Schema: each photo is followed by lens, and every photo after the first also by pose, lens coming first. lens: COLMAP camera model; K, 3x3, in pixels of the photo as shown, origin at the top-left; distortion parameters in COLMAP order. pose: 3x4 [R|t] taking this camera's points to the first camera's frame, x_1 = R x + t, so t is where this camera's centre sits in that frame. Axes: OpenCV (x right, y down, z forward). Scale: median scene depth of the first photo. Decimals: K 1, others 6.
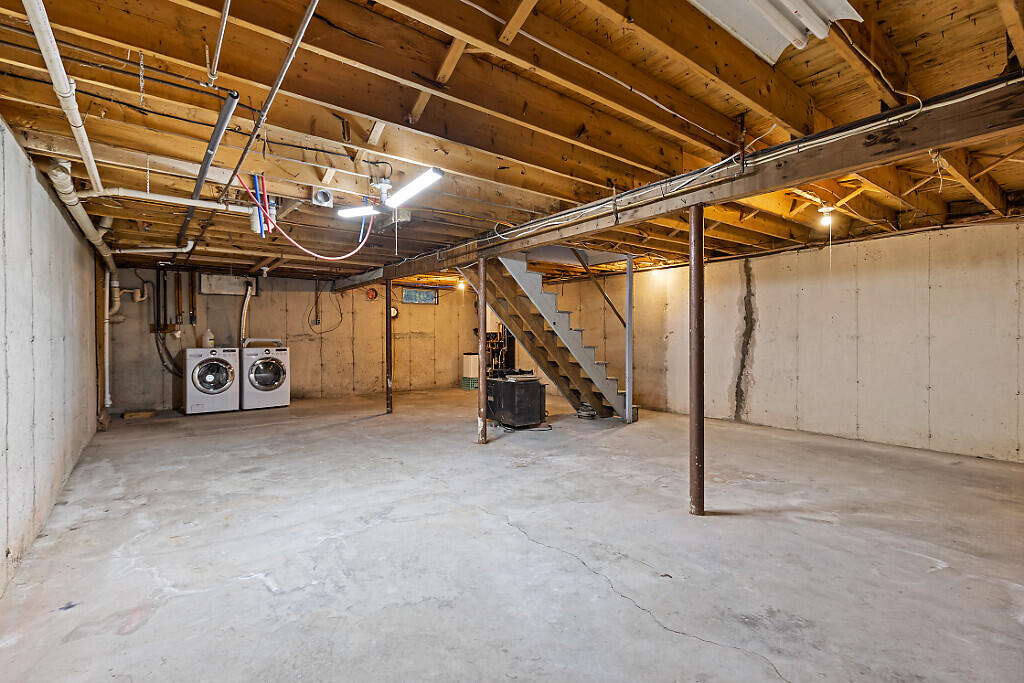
lens RADIAL K [[466.0, 0, 504.9], [0, 466.0, 342.9], [0, 0, 1]] dist [-0.001713, -0.000356]
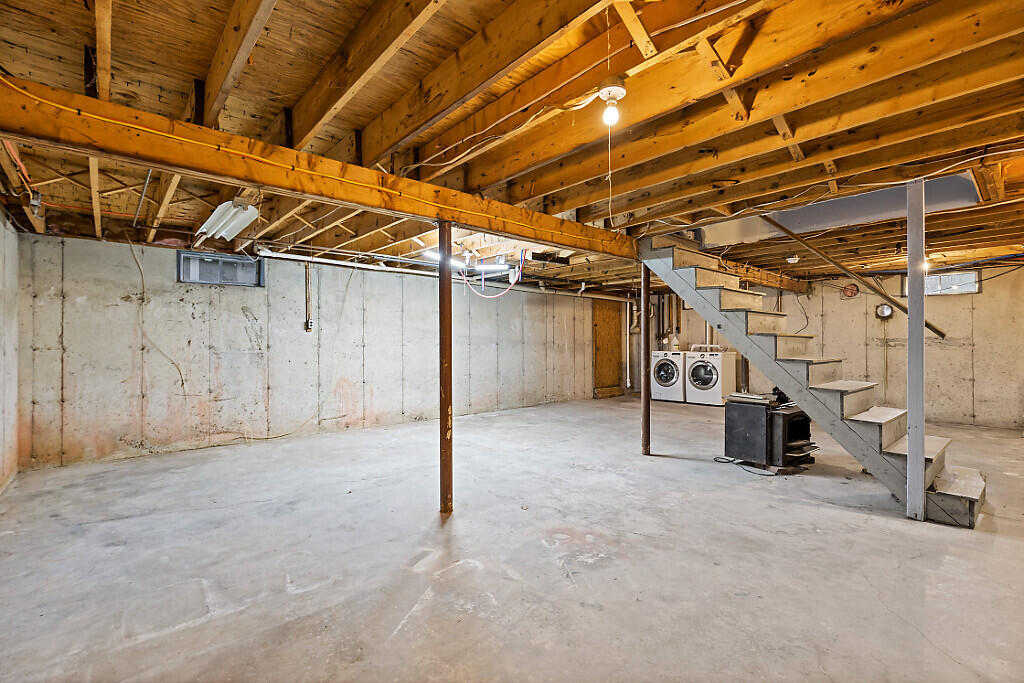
lens RADIAL K [[466.0, 0, 504.9], [0, 466.0, 342.9], [0, 0, 1]] dist [-0.001713, -0.000356]
pose [[0.066455, 0.004589, -0.997779, 1.207730], [-0.015555, 0.999873, 0.003563, -0.019129], [0.997668, 0.015284, 0.066518, 0.862260]]
